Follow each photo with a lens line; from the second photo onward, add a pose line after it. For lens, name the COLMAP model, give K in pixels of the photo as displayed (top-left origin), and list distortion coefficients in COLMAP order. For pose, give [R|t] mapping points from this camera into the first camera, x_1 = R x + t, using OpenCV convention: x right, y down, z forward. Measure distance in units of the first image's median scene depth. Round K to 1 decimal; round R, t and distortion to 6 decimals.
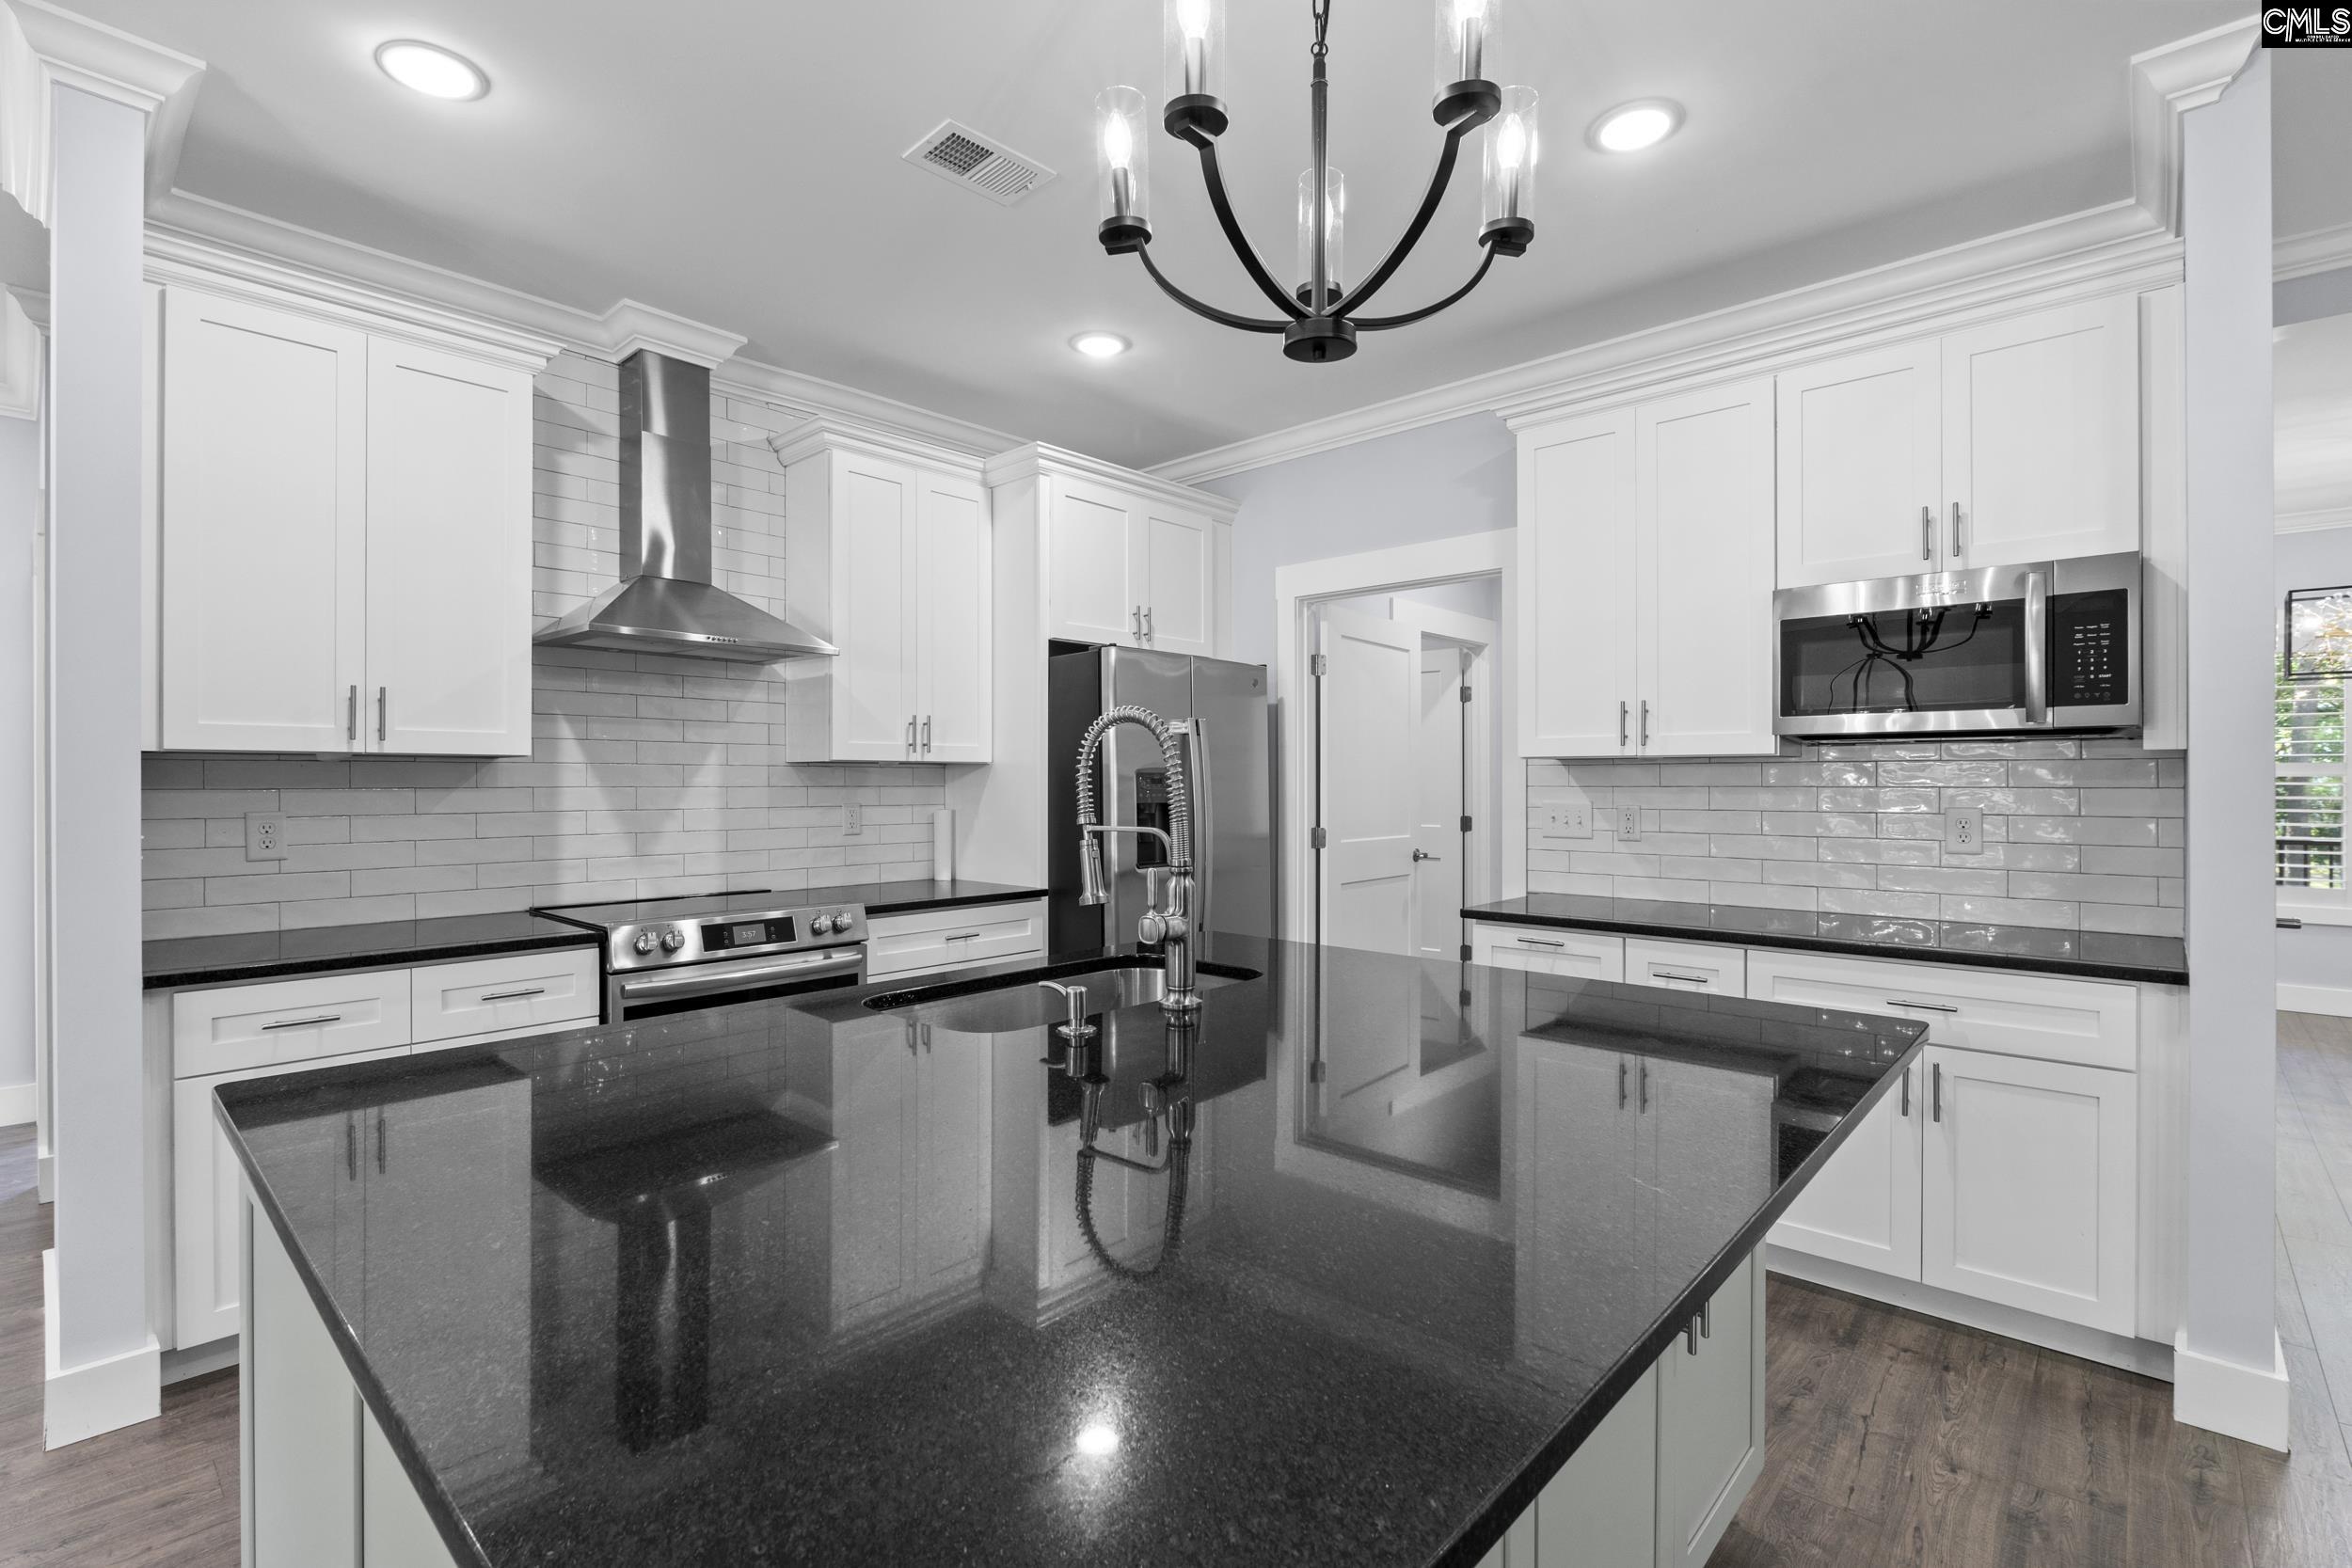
lens RADIAL K [[1073.9, 0, 1176.6], [0, 1073.9, 774.9], [0, 0, 1]] dist [-0.009976, 0.000458]
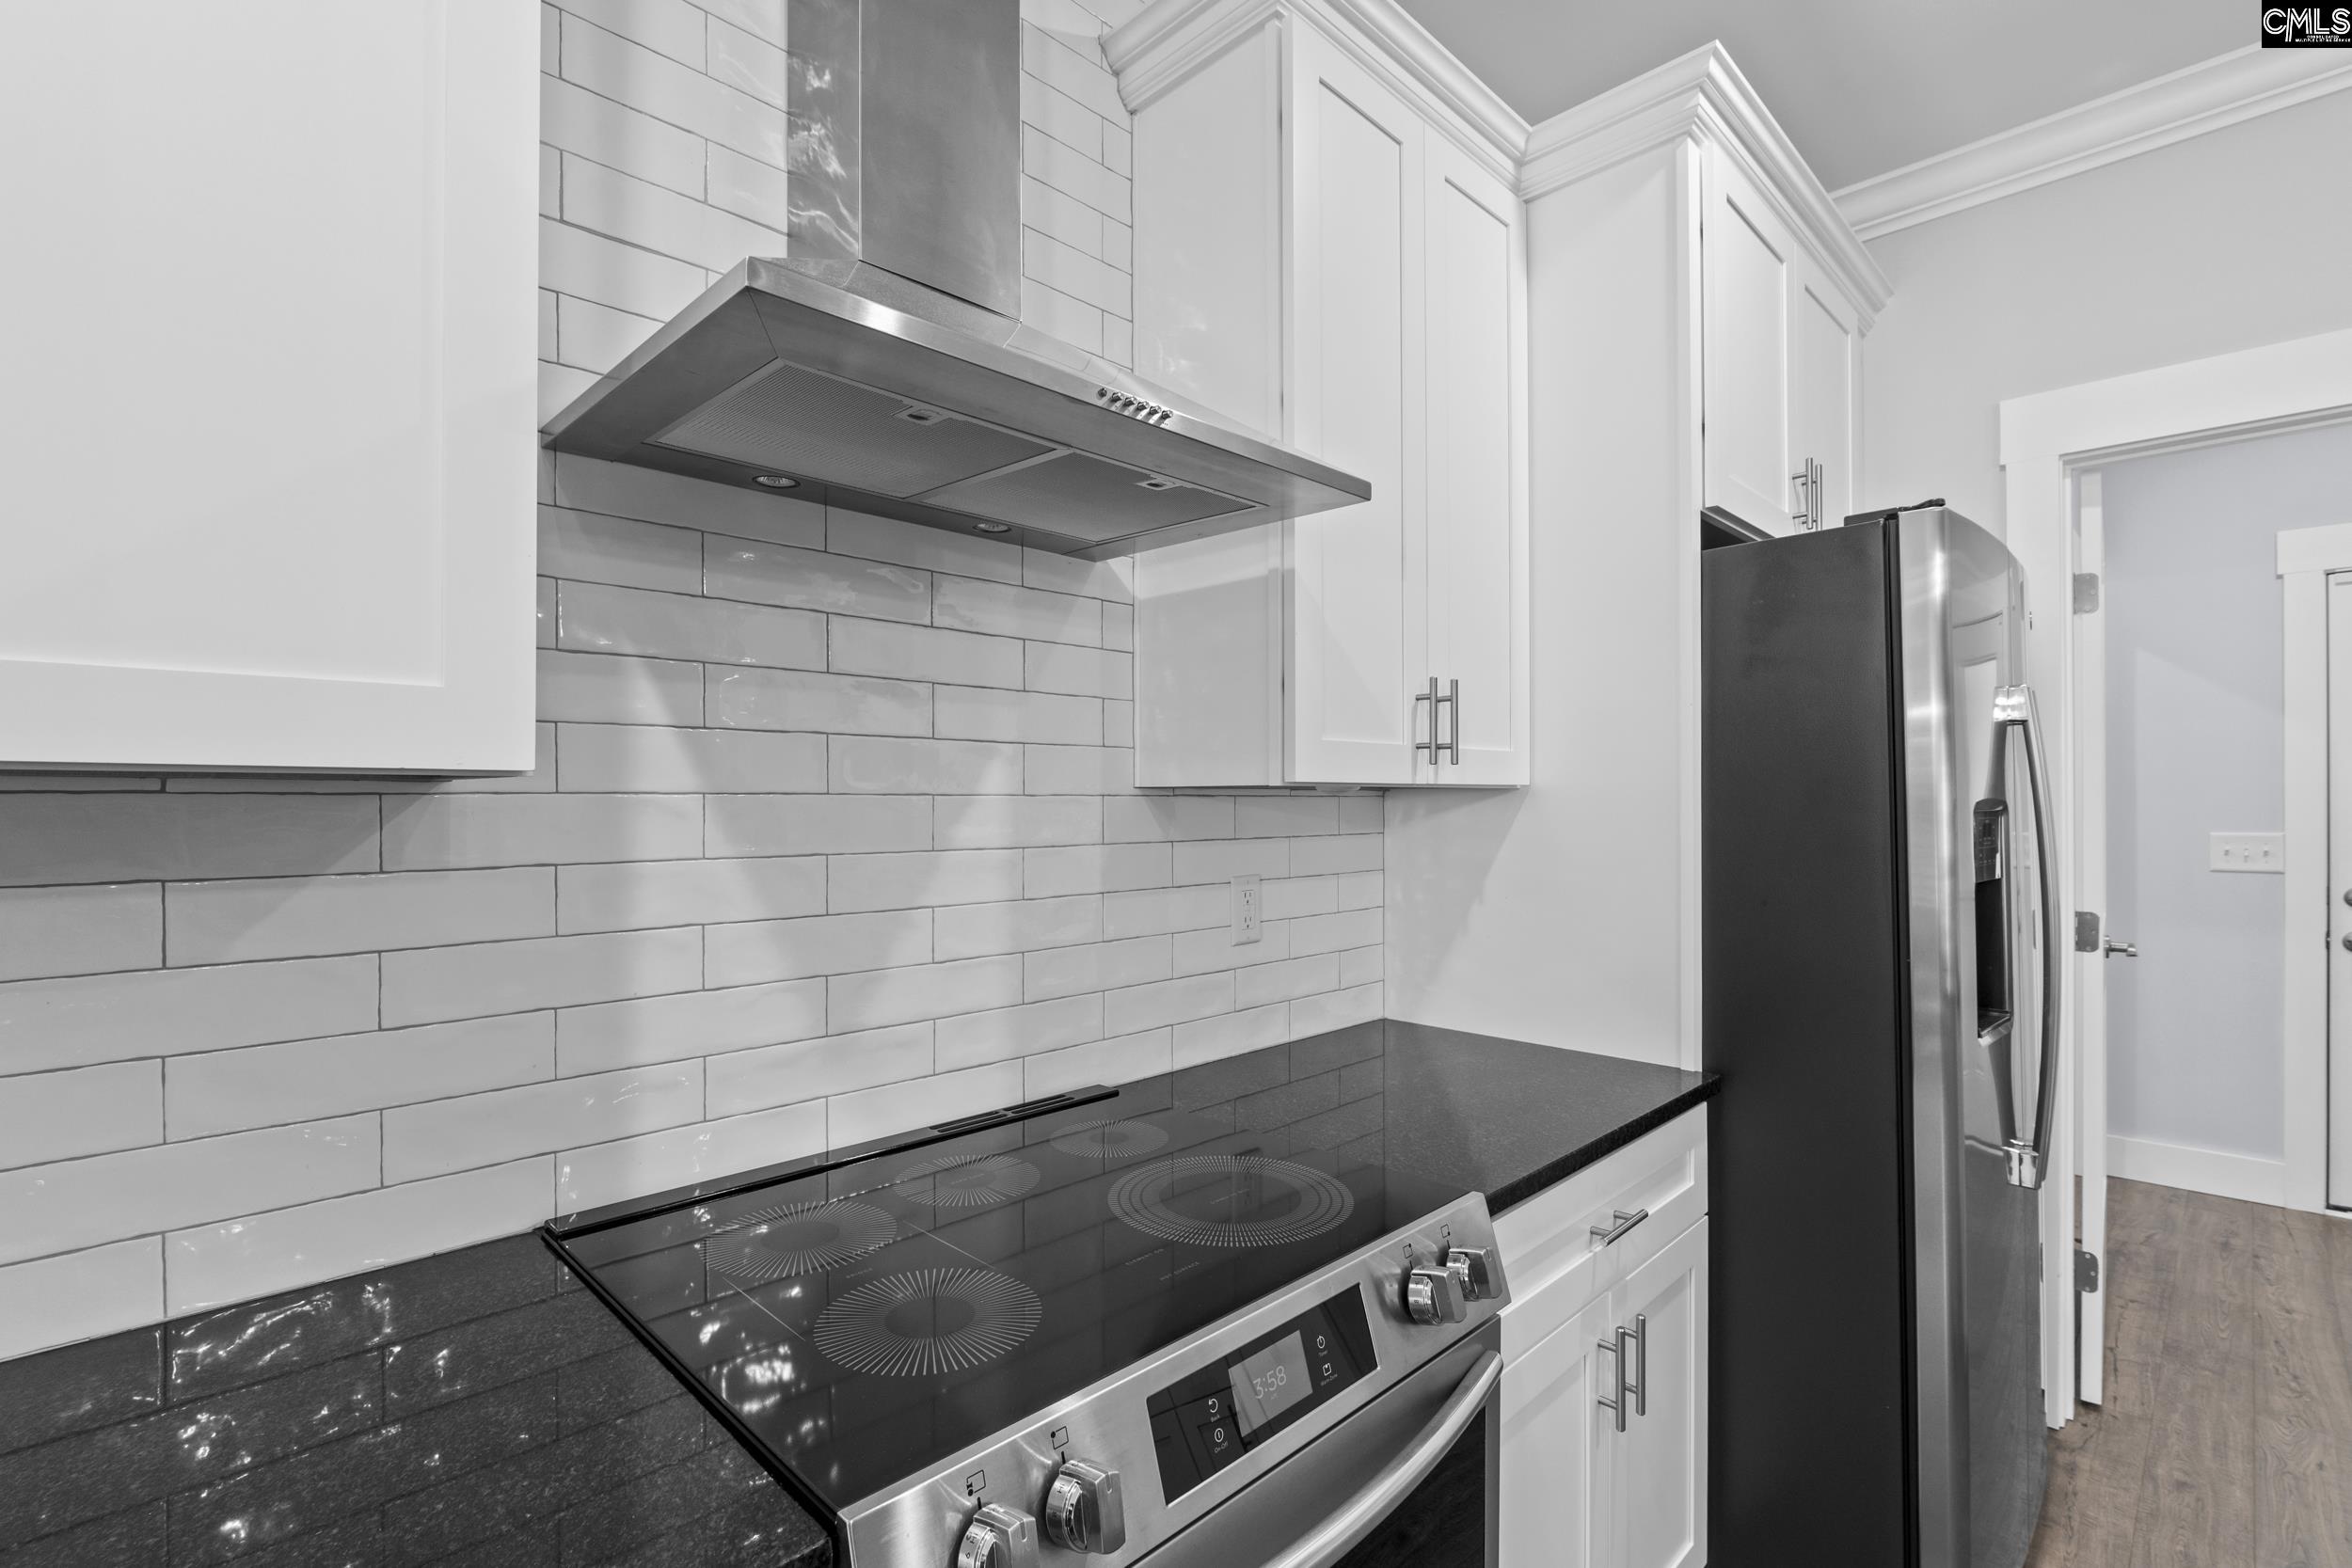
lens RADIAL K [[1073.9, 0, 1175.7], [0, 1073.9, 793.6], [0, 0, 1]] dist [-0.009976, 0.000458]
pose [[0.998820, 0.000682, -0.048559, -0.344955], [-0.000518, 0.999994, 0.003394, -0.011122], [0.048561, -0.003365, 0.998815, 0.596839]]
